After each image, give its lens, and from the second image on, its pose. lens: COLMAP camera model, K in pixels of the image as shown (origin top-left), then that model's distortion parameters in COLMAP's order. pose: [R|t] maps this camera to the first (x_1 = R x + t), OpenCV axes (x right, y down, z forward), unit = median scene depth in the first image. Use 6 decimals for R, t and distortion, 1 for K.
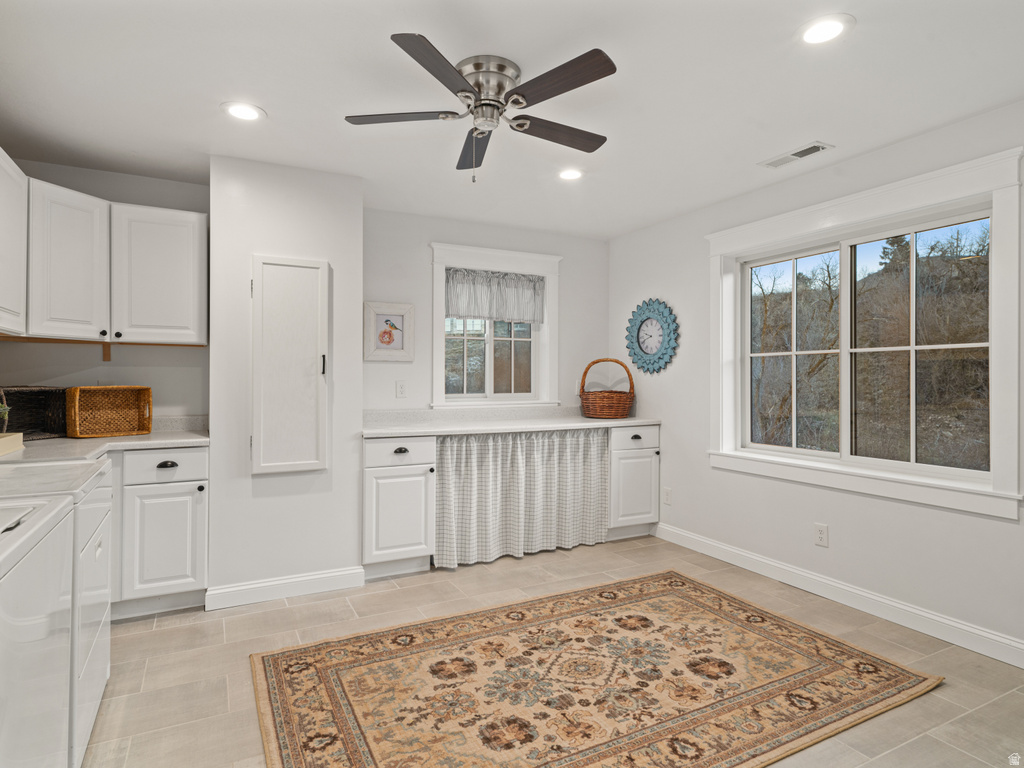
lens RADIAL K [[567.9, 0, 504.7], [0, 567.9, 379.1], [0, 0, 1]] dist [0.004249, 0.000648]
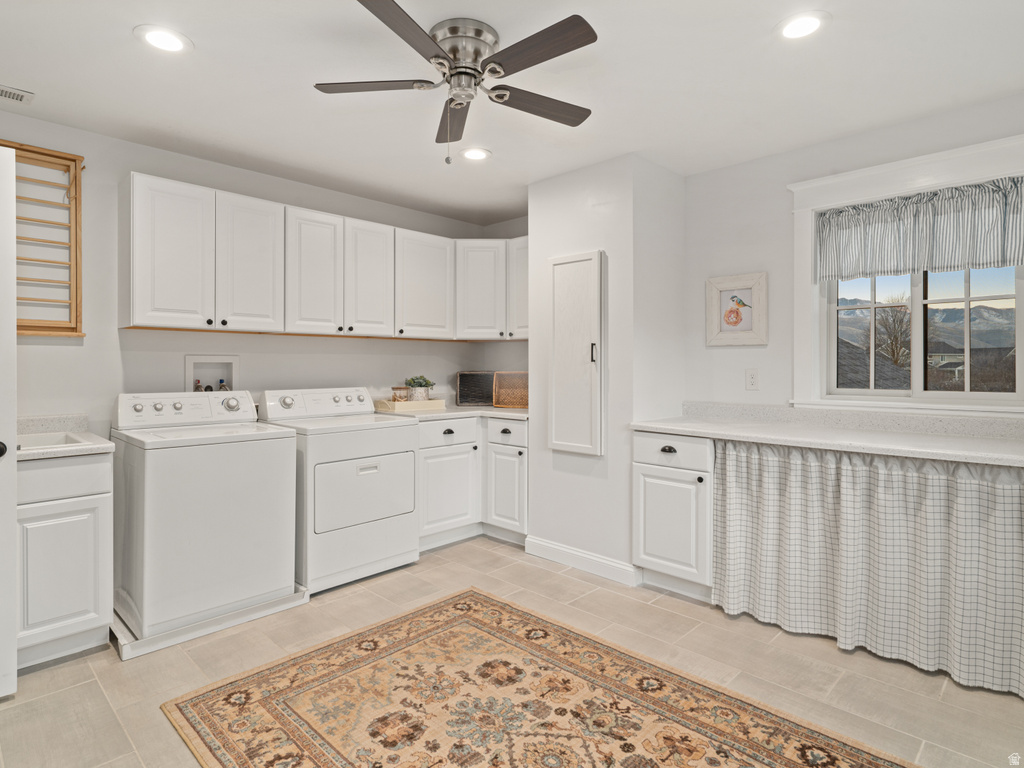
lens RADIAL K [[567.9, 0, 507.8], [0, 567.9, 369.1], [0, 0, 1]] dist [0.004249, 0.000648]
pose [[0.328114, 0.005192, -0.944624, 0.671288], [-0.004143, 0.999983, 0.004058, 0.001064], [0.944629, 0.002582, 0.328130, 0.586995]]
